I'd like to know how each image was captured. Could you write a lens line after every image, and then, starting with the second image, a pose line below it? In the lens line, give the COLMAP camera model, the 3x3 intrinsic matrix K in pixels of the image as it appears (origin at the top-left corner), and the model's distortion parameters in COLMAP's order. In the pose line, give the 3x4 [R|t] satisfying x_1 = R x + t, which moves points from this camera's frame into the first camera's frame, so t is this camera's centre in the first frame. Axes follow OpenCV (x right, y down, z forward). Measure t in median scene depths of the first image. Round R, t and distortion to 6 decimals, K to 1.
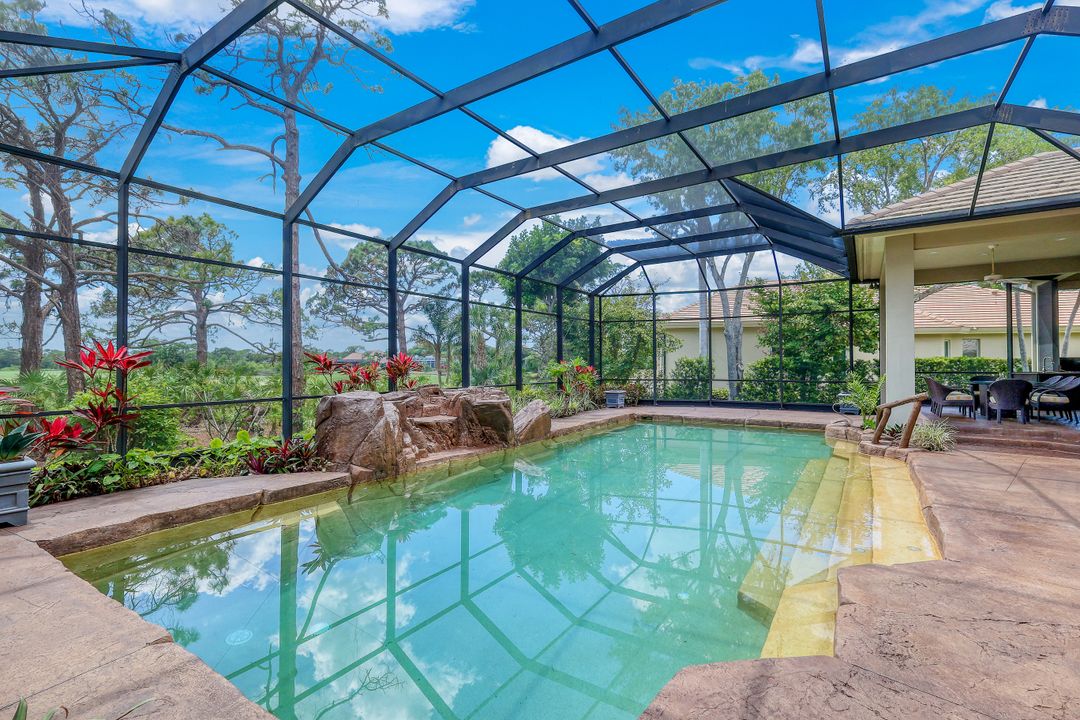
lens RADIAL K [[475.7, 0, 541.9], [0, 475.7, 357.1], [0, 0, 1]] dist [0.003502, 0.001192]
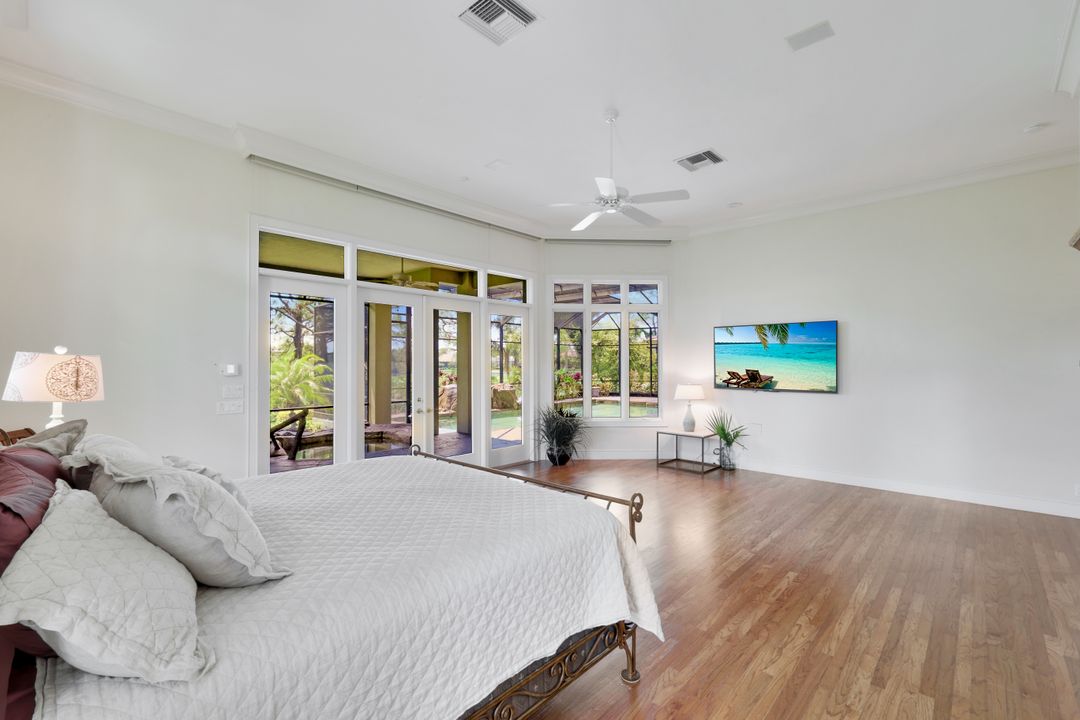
lens RADIAL K [[475.7, 0, 541.9], [0, 475.7, 357.1], [0, 0, 1]] dist [0.003502, 0.001192]
pose [[0.983946, -0.001067, -0.178463, 0.309136], [0.001249, 0.999999, 0.000905, -0.044265], [0.178462, -0.001114, 0.983946, -0.811495]]
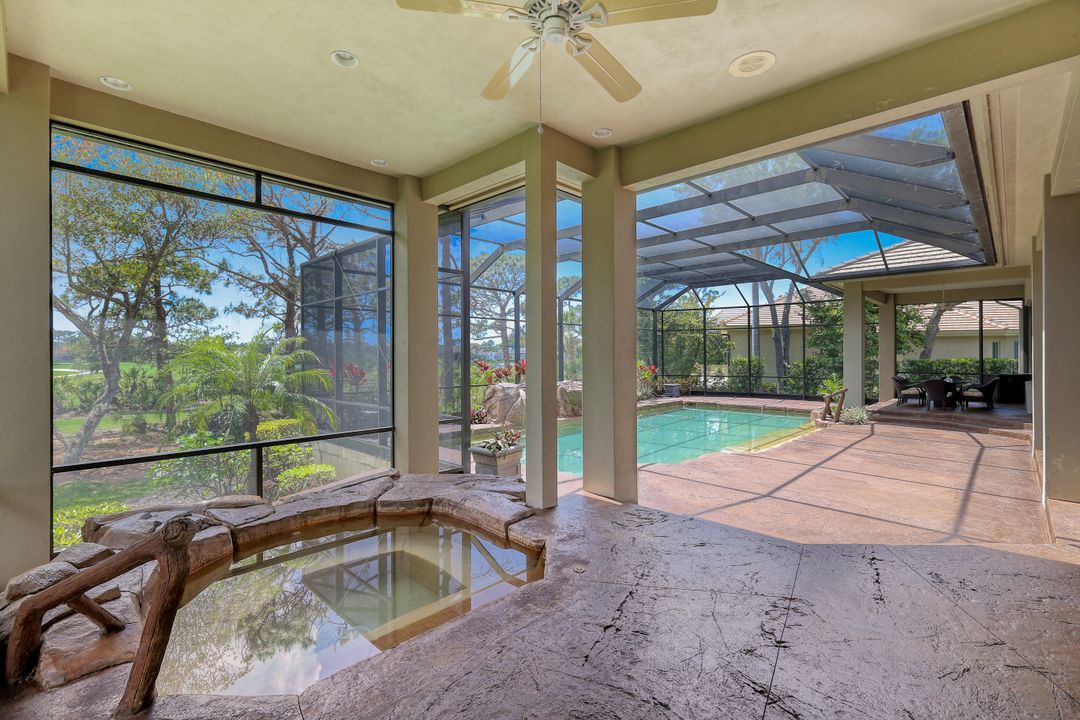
lens RADIAL K [[475.7, 0, 541.9], [0, 475.7, 357.1], [0, 0, 1]] dist [0.003502, 0.001192]
pose [[0.982422, 0.001512, -0.186667, 0.050341], [0.001971, 0.999827, 0.018472, -0.032193], [0.186663, -0.018515, 0.982250, -0.405906]]
